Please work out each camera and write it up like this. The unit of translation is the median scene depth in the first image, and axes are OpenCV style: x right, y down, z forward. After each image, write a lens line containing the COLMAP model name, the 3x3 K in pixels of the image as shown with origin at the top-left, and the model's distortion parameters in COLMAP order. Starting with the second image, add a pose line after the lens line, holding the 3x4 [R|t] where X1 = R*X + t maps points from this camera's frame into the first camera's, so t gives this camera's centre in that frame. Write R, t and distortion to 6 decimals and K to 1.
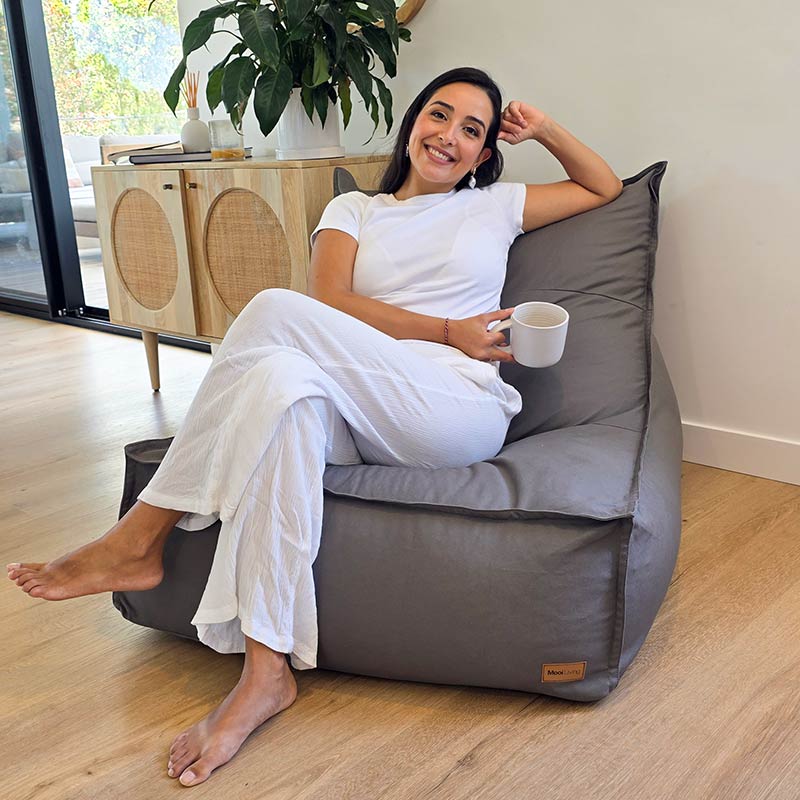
lens RADIAL K [[944.5, 0, 414.4], [0, 944.5, 400.7], [0, 0, 1]] dist [0.028272, -0.055873]
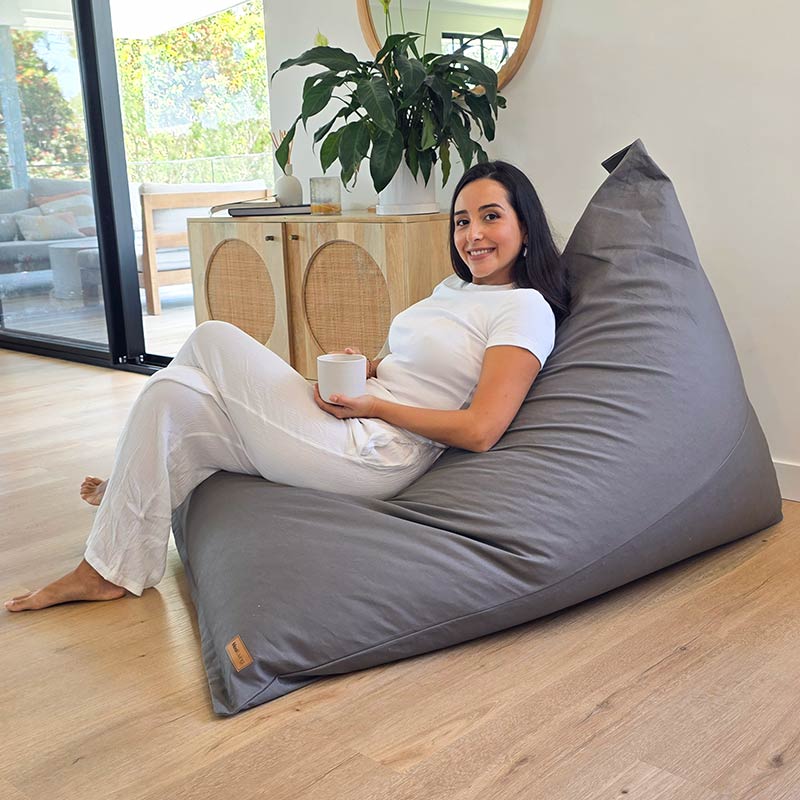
lens RADIAL K [[1026.2, 0, 413.2], [0, 1026.2, 441.8], [0, 0, 1]] dist [0.032453, -0.056421]
pose [[0.999787, 0.014341, -0.014859, -0.081738], [-0.014738, 0.999527, -0.026980, 0.035250], [0.014465, 0.027194, 0.999526, -0.162183]]
